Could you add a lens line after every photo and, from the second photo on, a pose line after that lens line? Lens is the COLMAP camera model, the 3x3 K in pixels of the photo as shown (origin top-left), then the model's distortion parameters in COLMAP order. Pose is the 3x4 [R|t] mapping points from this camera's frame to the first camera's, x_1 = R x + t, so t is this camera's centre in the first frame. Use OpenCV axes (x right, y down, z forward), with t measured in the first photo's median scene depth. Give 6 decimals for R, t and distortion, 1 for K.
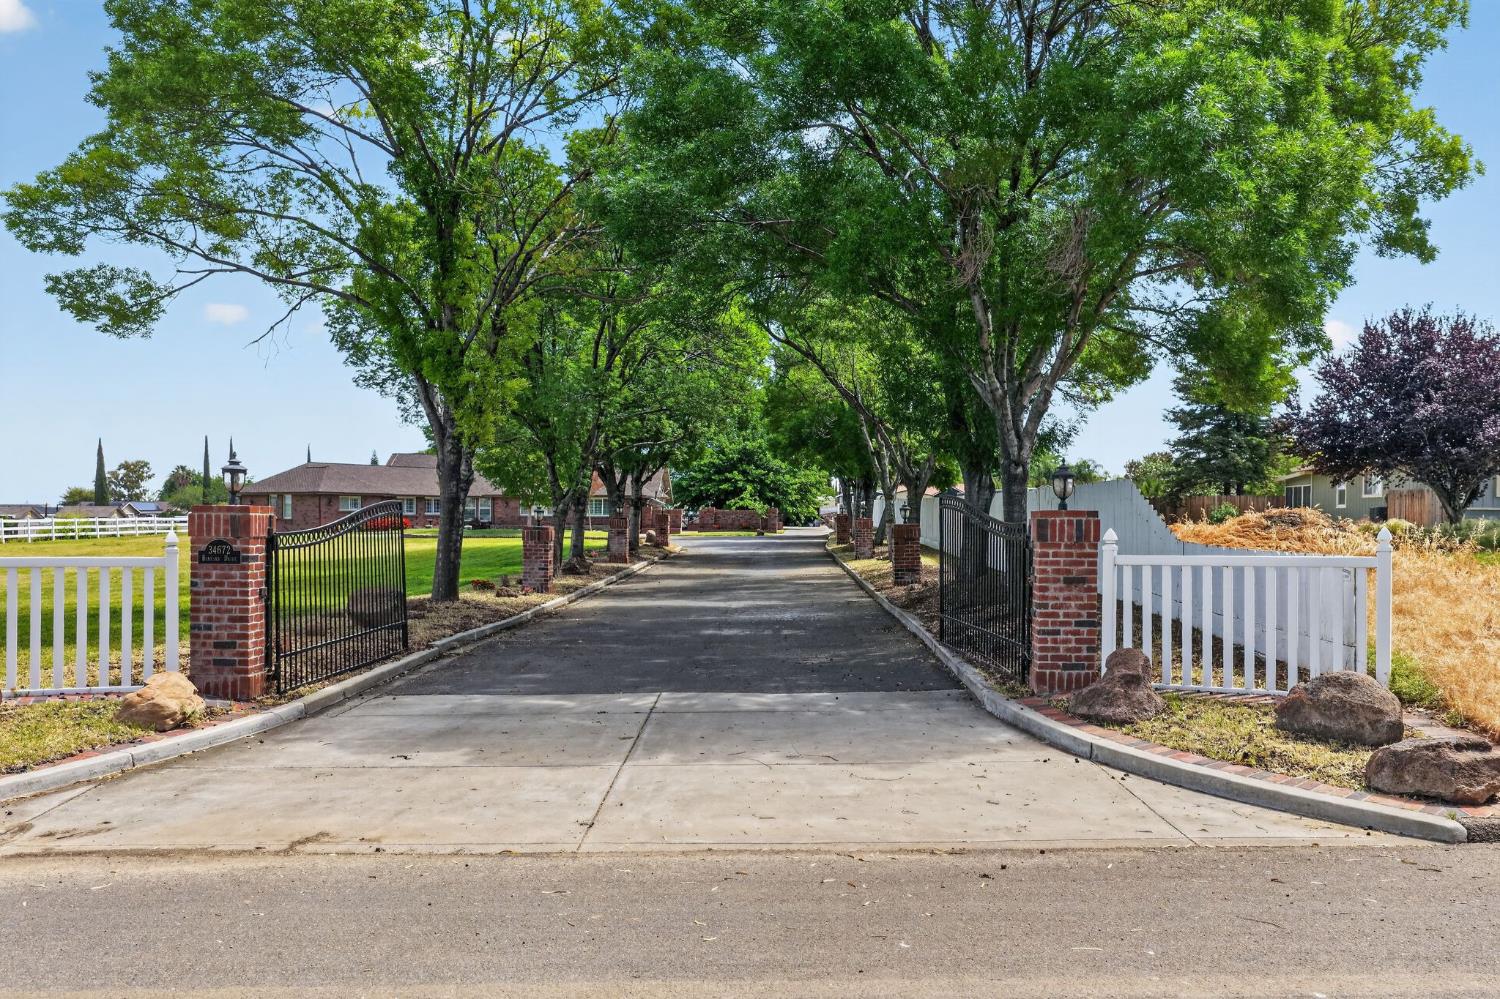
lens RADIAL K [[1183.5, 0, 755.9], [0, 1183.5, 511.9], [0, 0, 1]] dist [-0.011930, -0.011295]
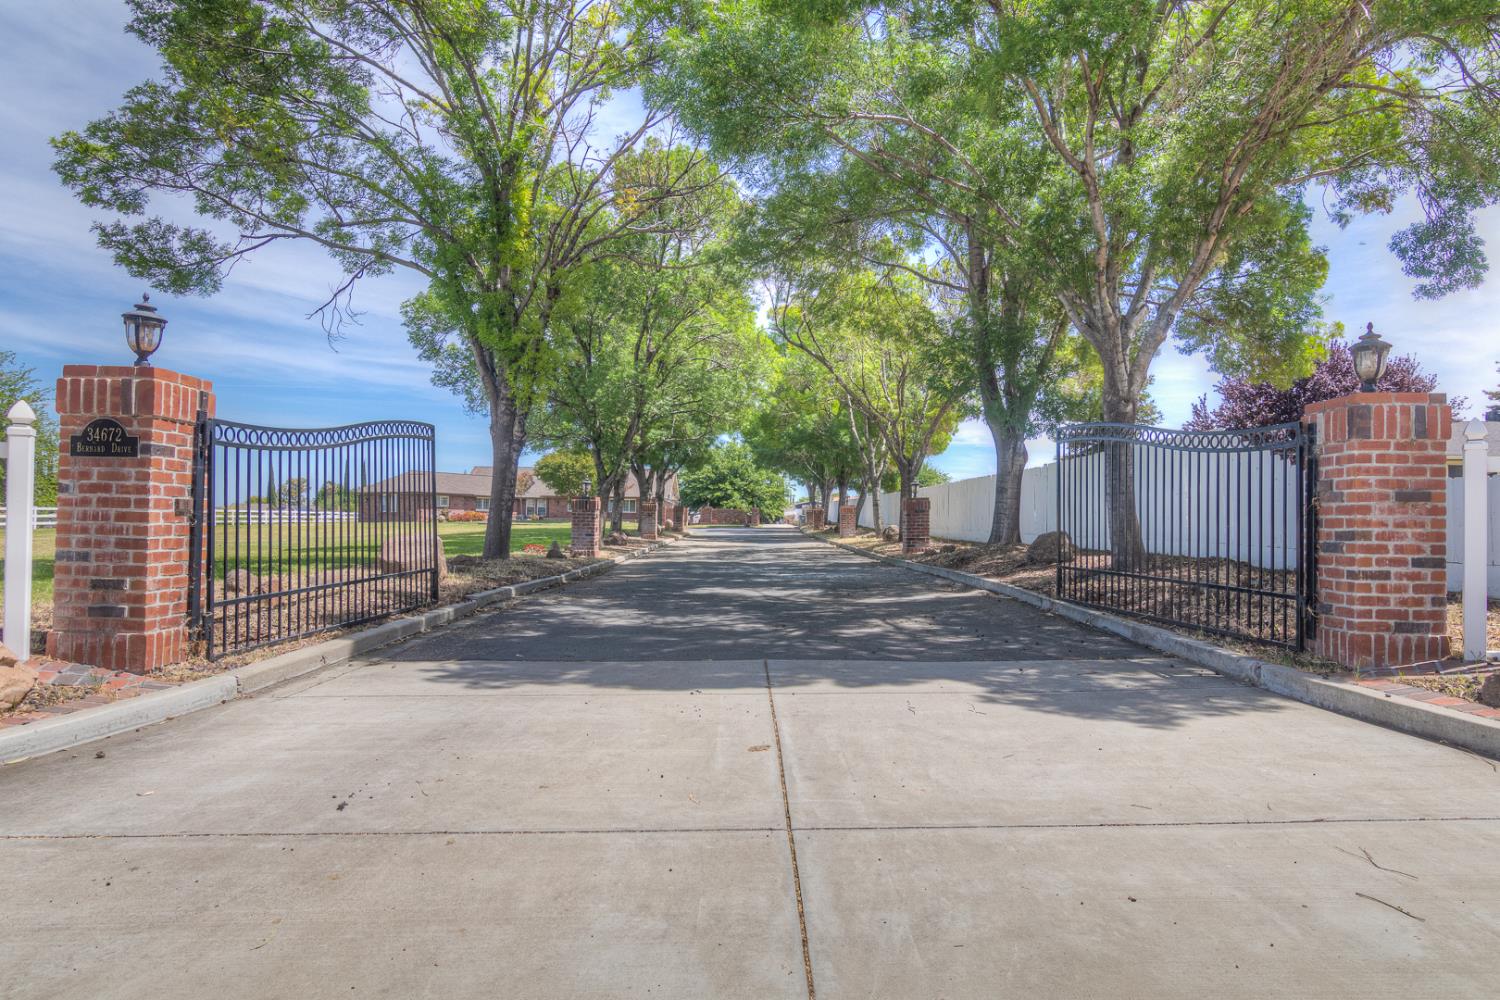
lens RADIAL K [[830.6, 0, 745.3], [0, 830.6, 485.2], [0, 0, 1]] dist [-0.003707, -0.000055]
pose [[0.999863, 0.009550, 0.013486, -0.111423], [-0.009033, 0.999241, -0.037888, 0.072048], [-0.013838, 0.037761, 0.999191, 0.537969]]
